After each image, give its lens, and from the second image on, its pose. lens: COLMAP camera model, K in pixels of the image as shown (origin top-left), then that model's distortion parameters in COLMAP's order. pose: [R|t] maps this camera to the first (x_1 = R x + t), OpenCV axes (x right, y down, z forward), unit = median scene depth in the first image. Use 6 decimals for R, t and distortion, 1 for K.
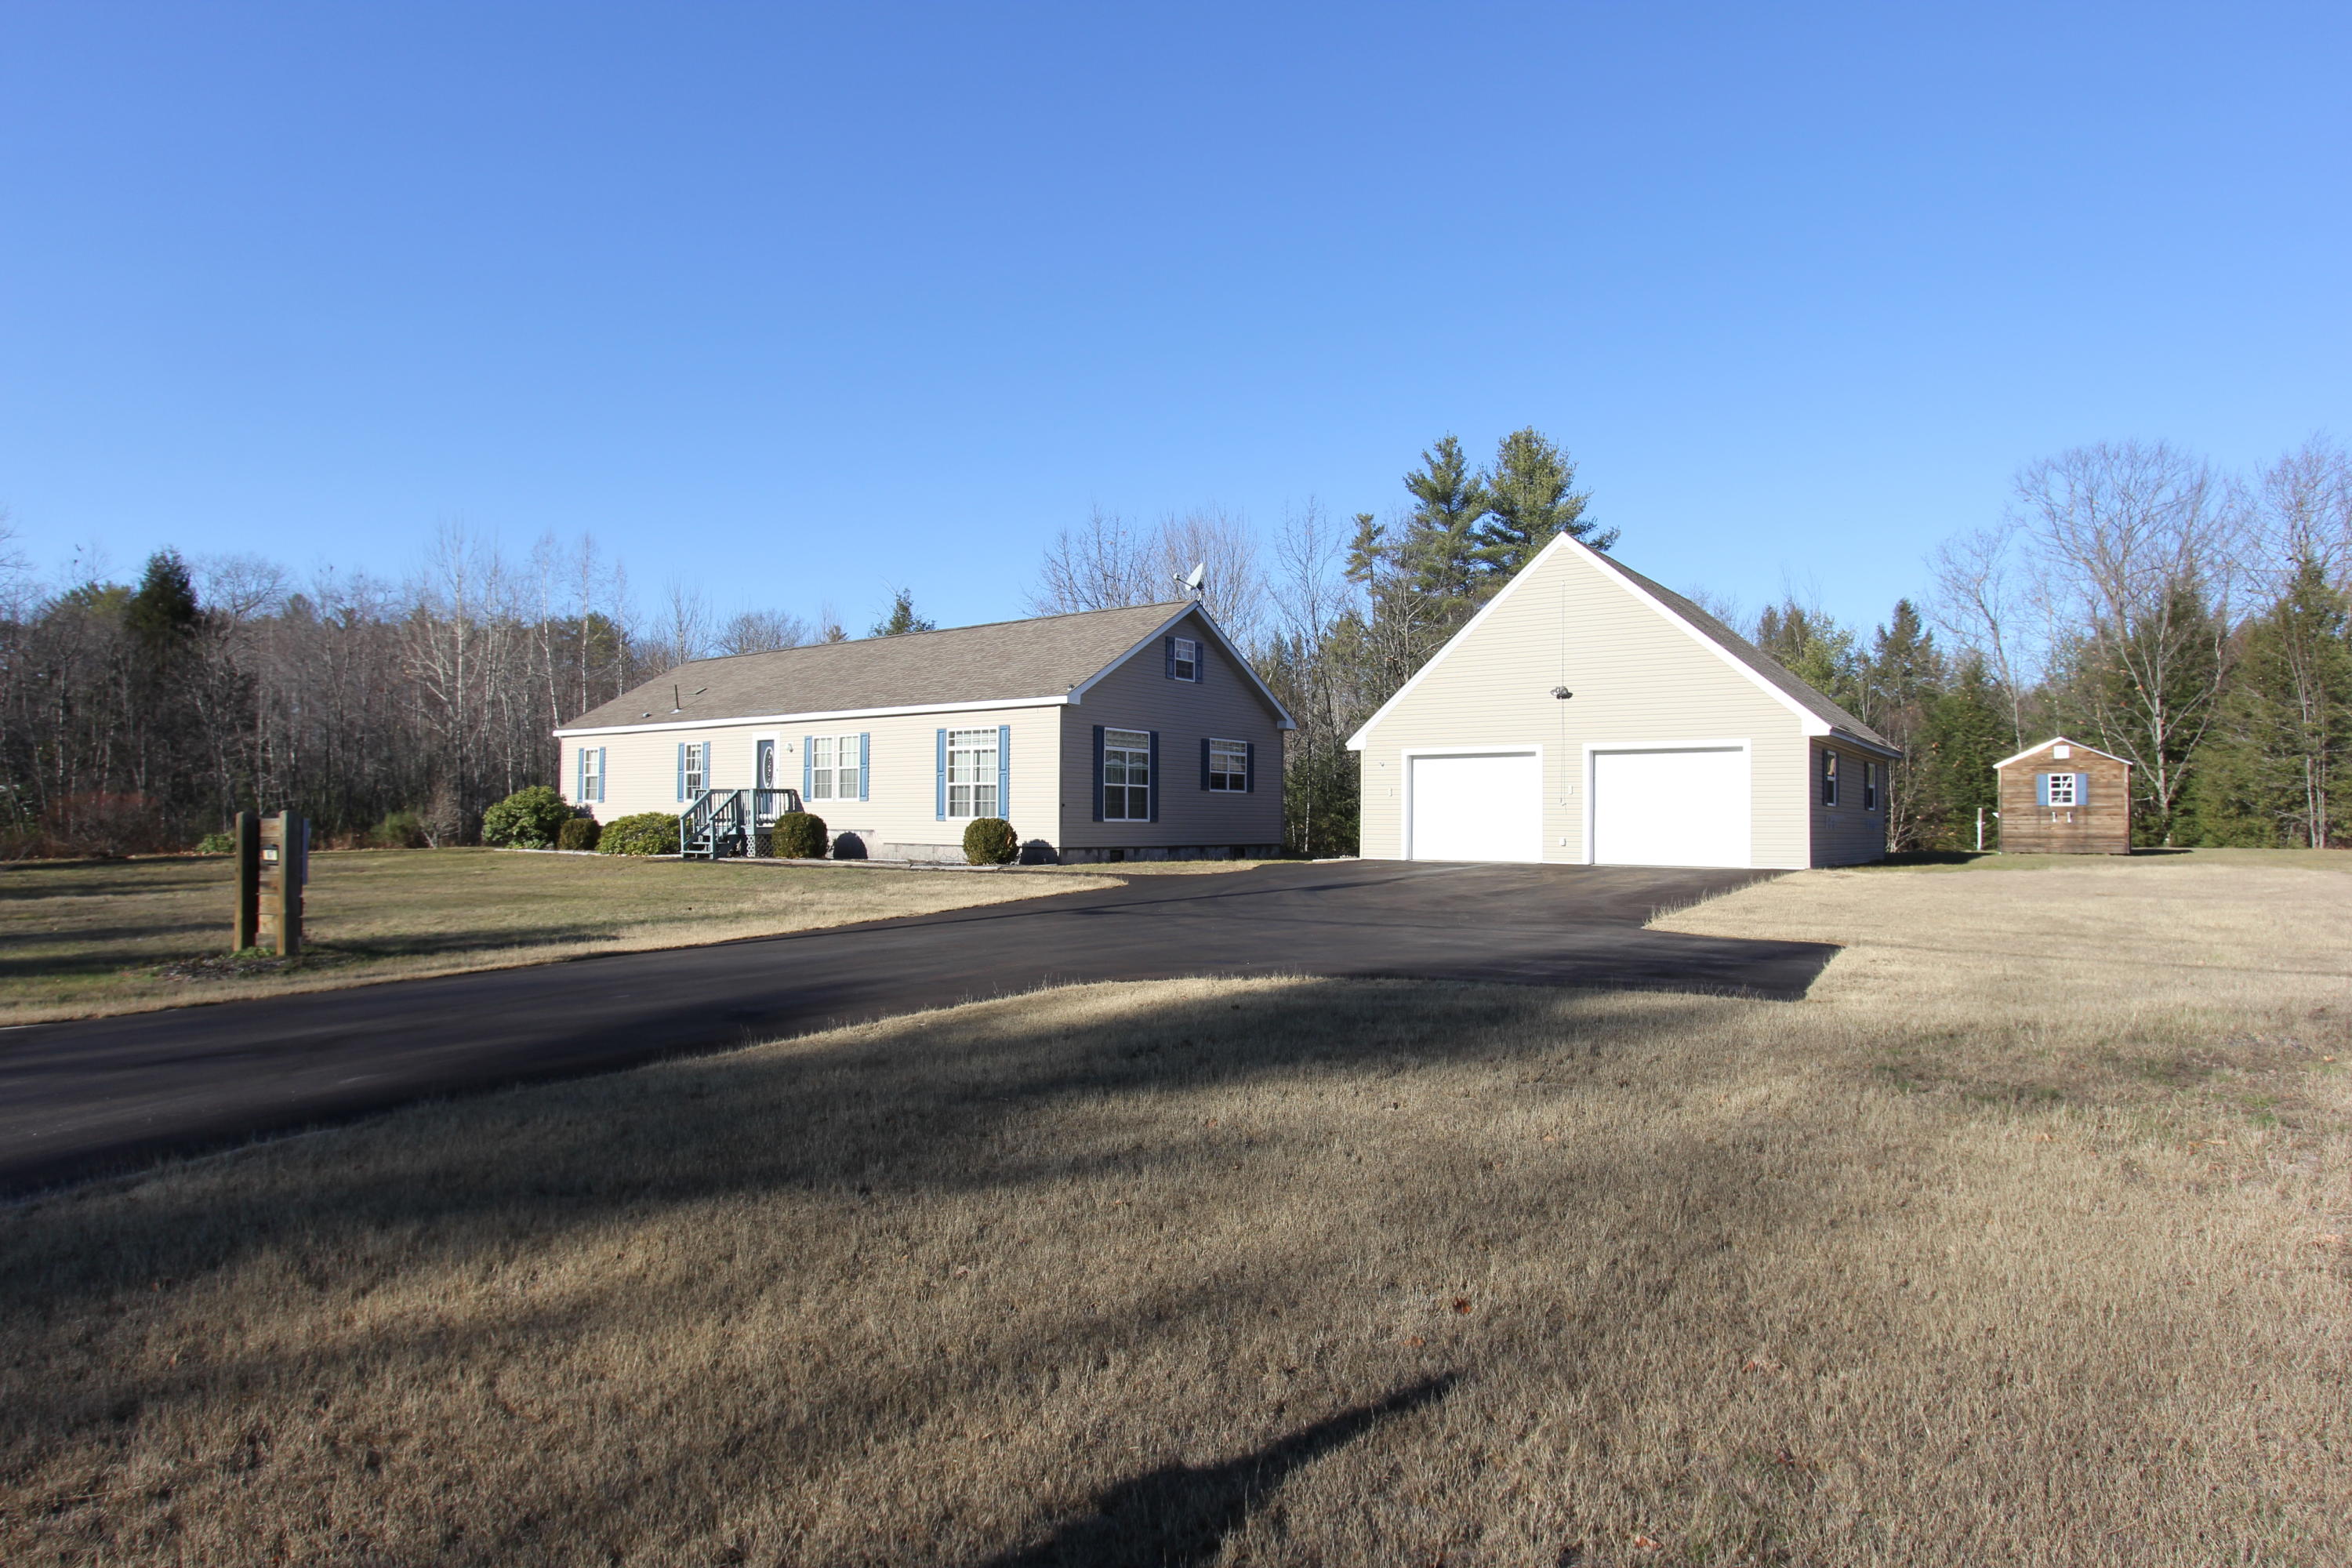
lens RADIAL K [[1333.3, 0, 1177.0], [0, 1333.3, 783.2], [0, 0, 1]] dist [-0.003725, 0.000513]
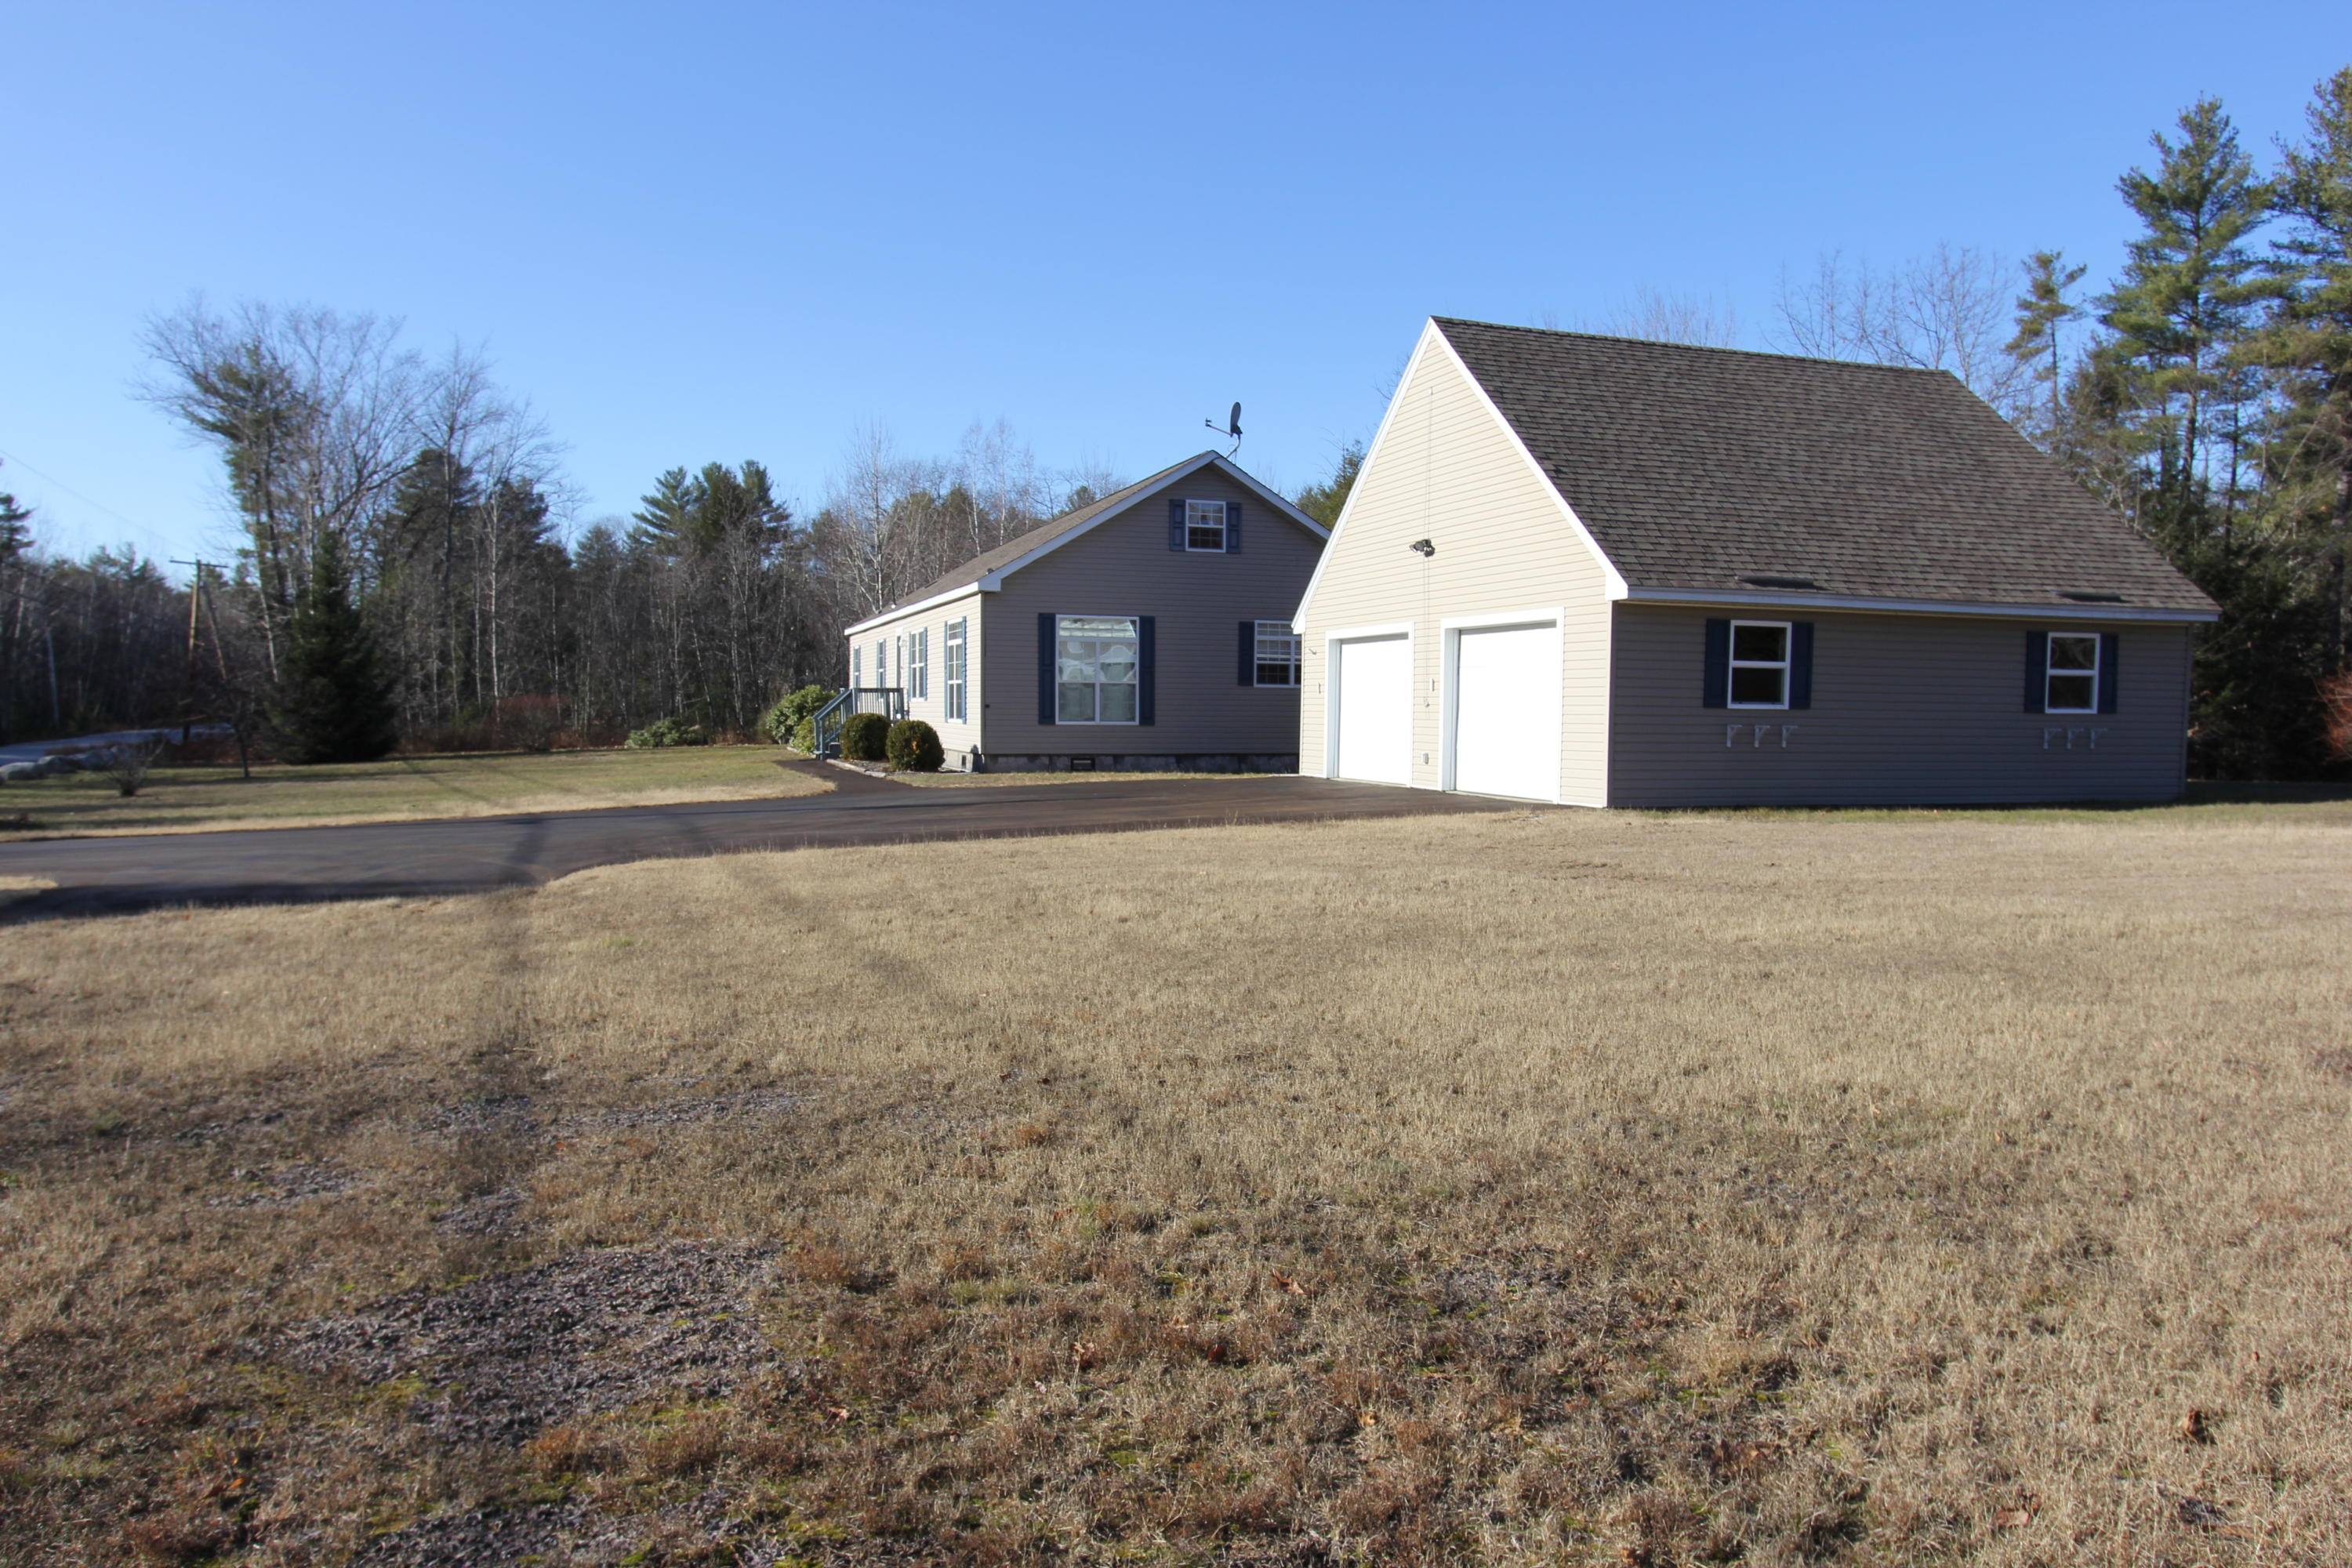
lens RADIAL K [[1594.4, 0, 1176.5], [0, 1594.4, 787.2], [0, 0, 1]] dist [0.002374, 0.001117]
pose [[0.801477, 0.031138, -0.597214, 0.720241], [0.015045, 0.997278, 0.072187, -0.004926], [0.597836, -0.066841, 0.798827, 0.249156]]
